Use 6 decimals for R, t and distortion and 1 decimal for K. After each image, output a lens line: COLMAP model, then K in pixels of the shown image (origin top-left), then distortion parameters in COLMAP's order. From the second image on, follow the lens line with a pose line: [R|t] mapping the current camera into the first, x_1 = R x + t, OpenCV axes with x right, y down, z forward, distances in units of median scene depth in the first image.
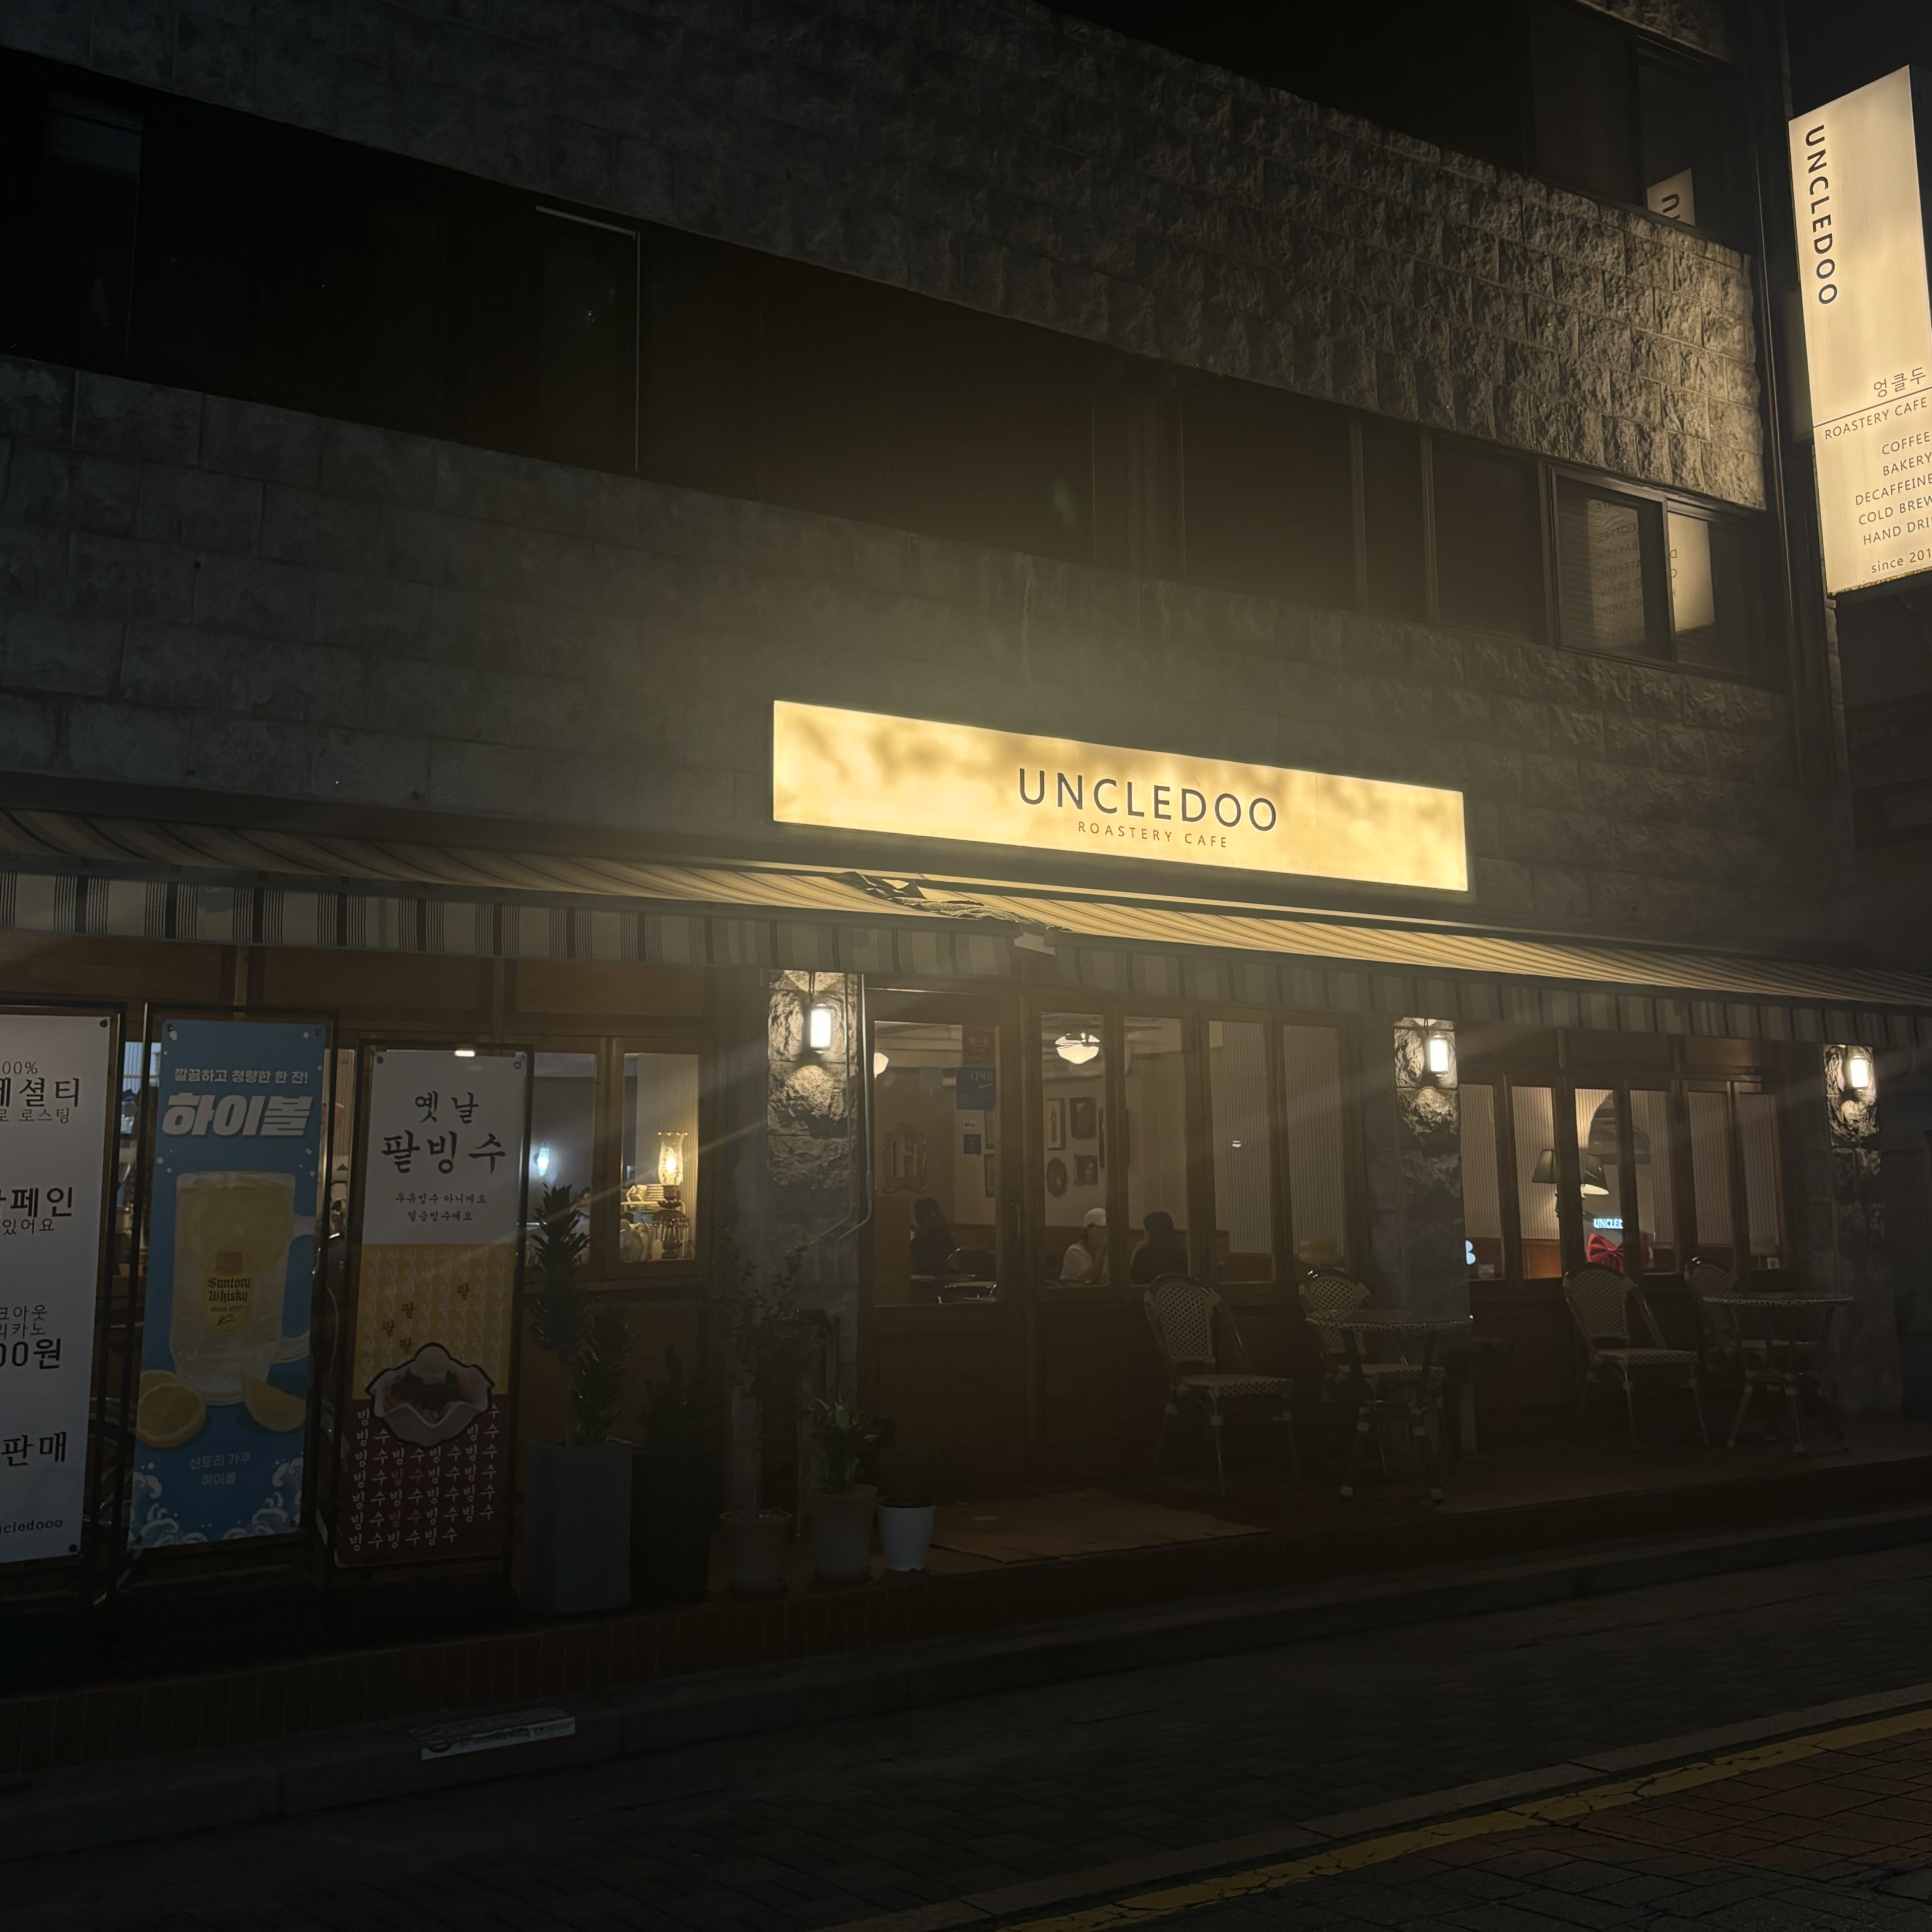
lens RADIAL K [[2134.9, 0, 966.0], [0, 2134.9, 966.0], [0, 0, 1]] dist [-0.008866, -0.021749]
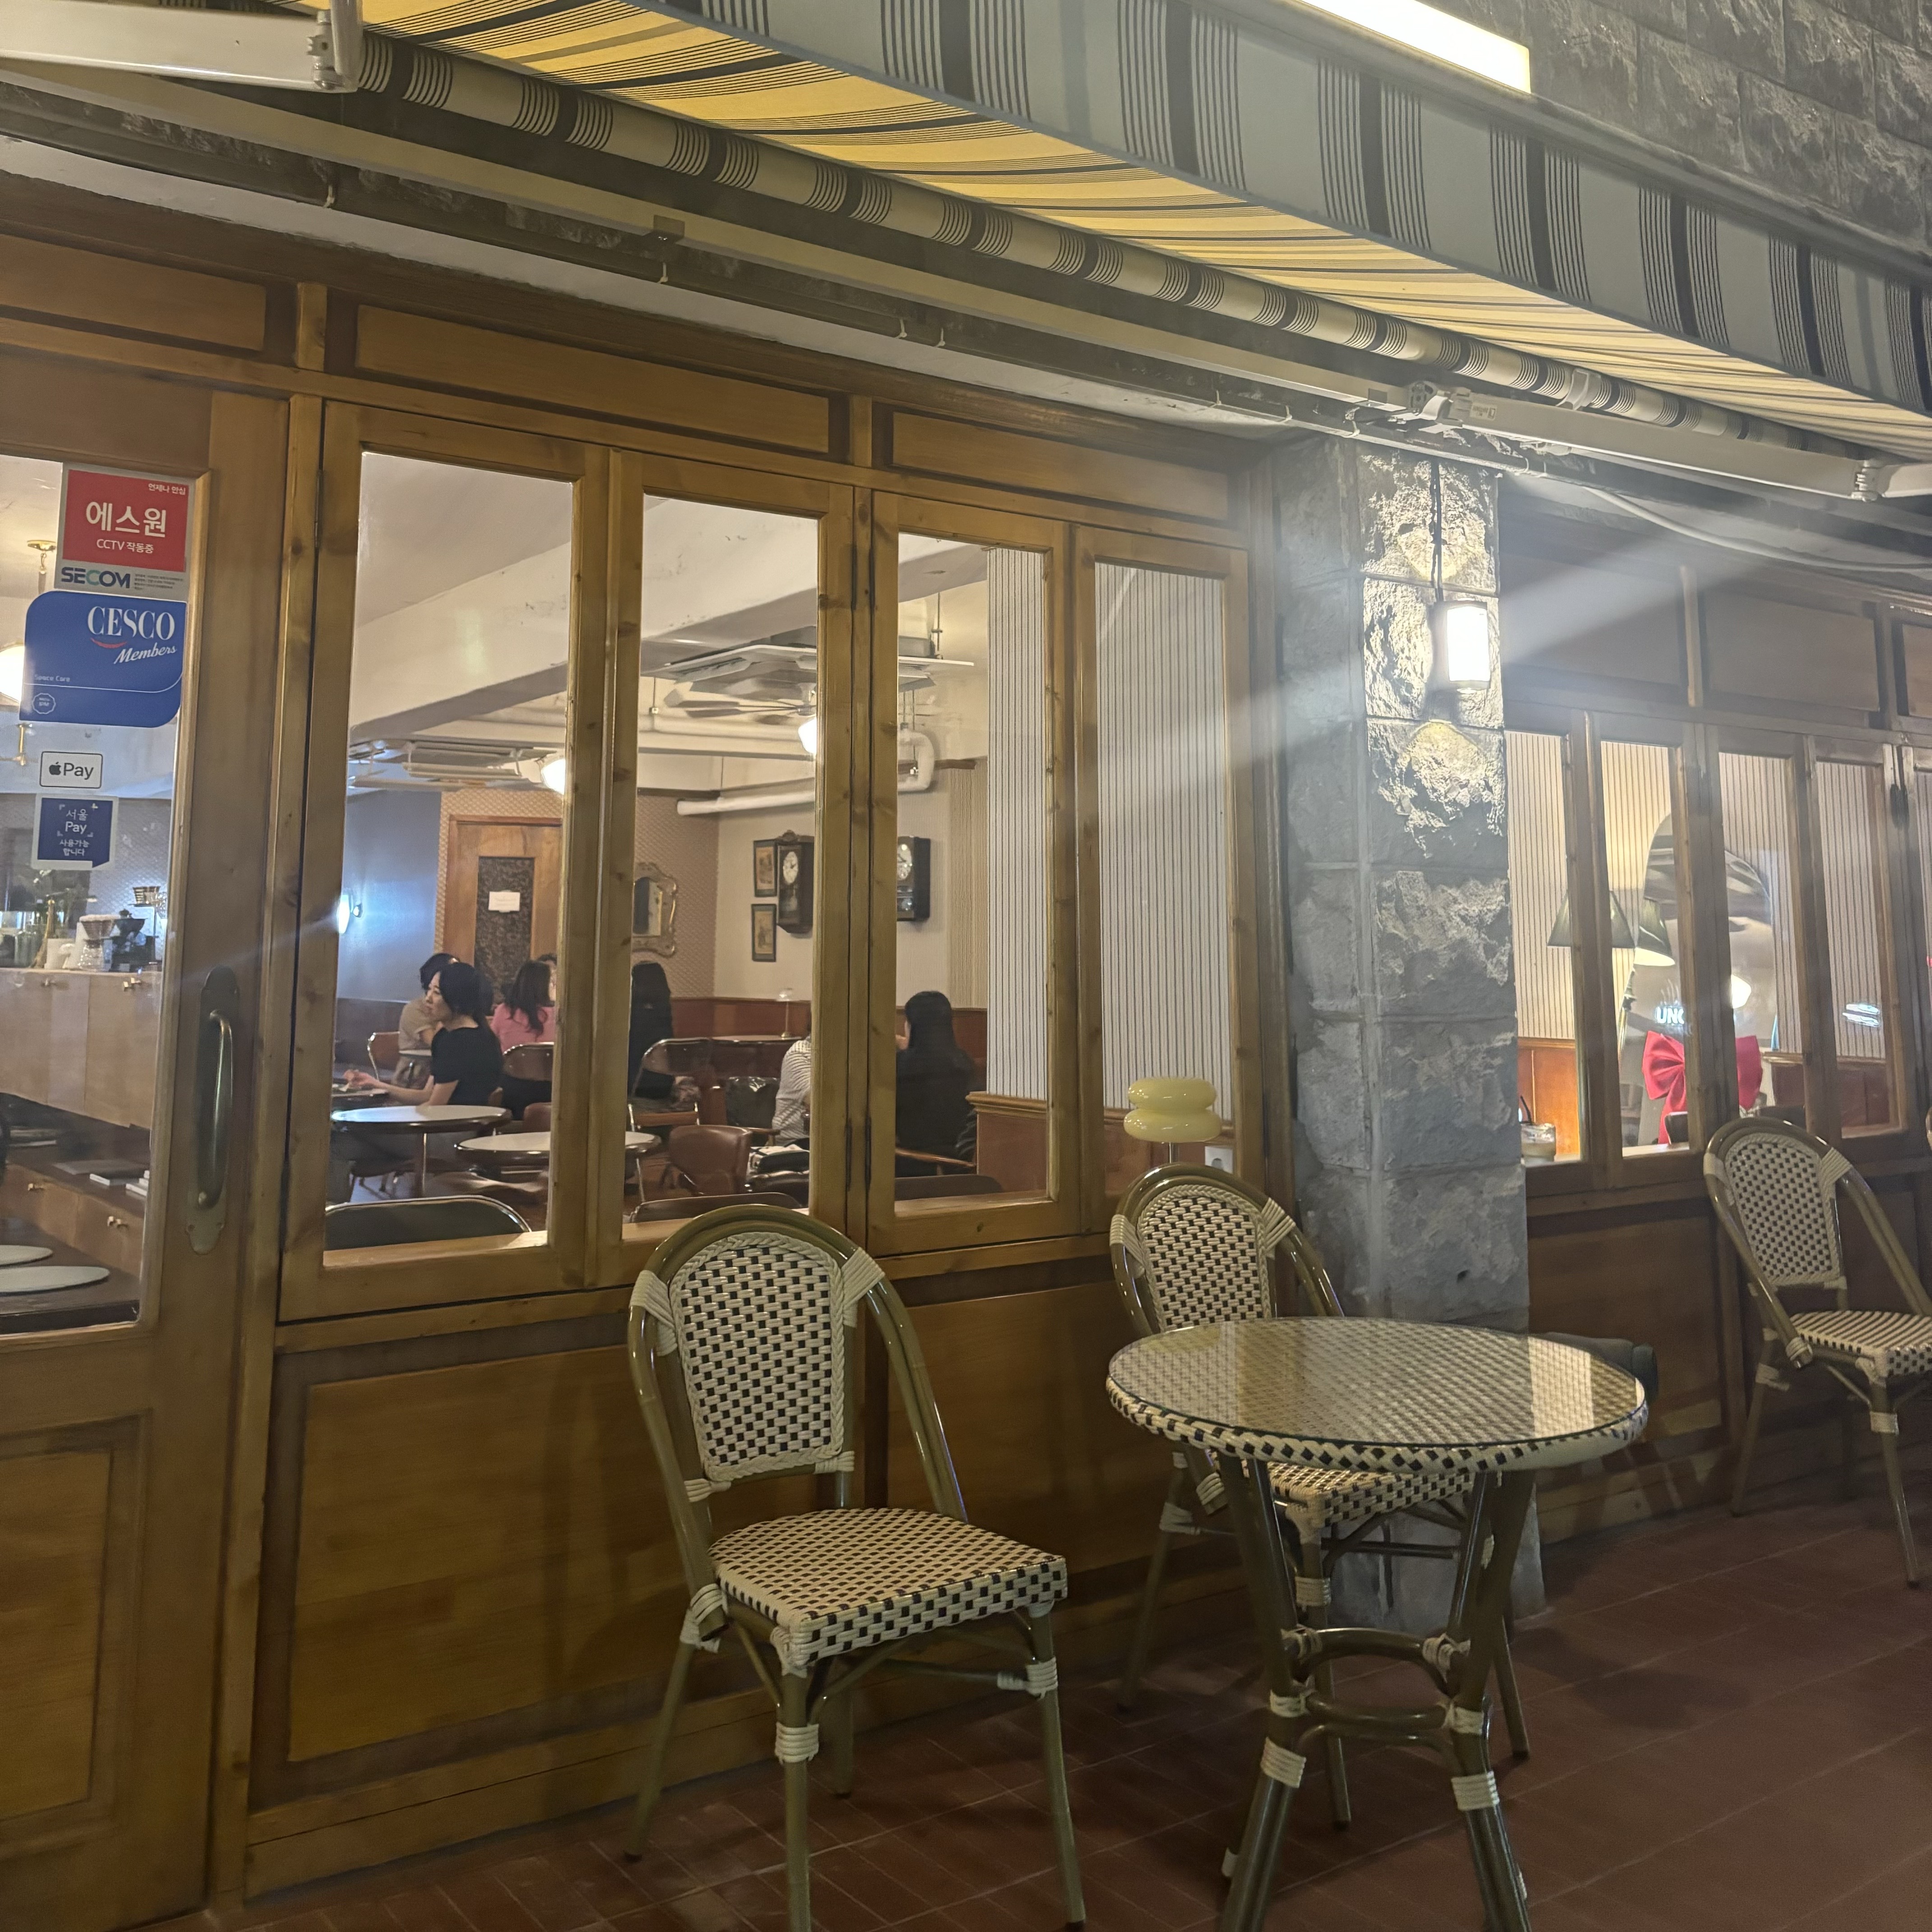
lens RADIAL K [[2134.9, 0, 966.0], [0, 2134.9, 966.0], [0, 0, 1]] dist [-0.008866, -0.021749]
pose [[0.998734, 0.002911, 0.050220, 0.103117], [-0.008548, 0.993626, 0.112407, 0.058530], [-0.049573, -0.112694, 0.992392, 0.584951]]
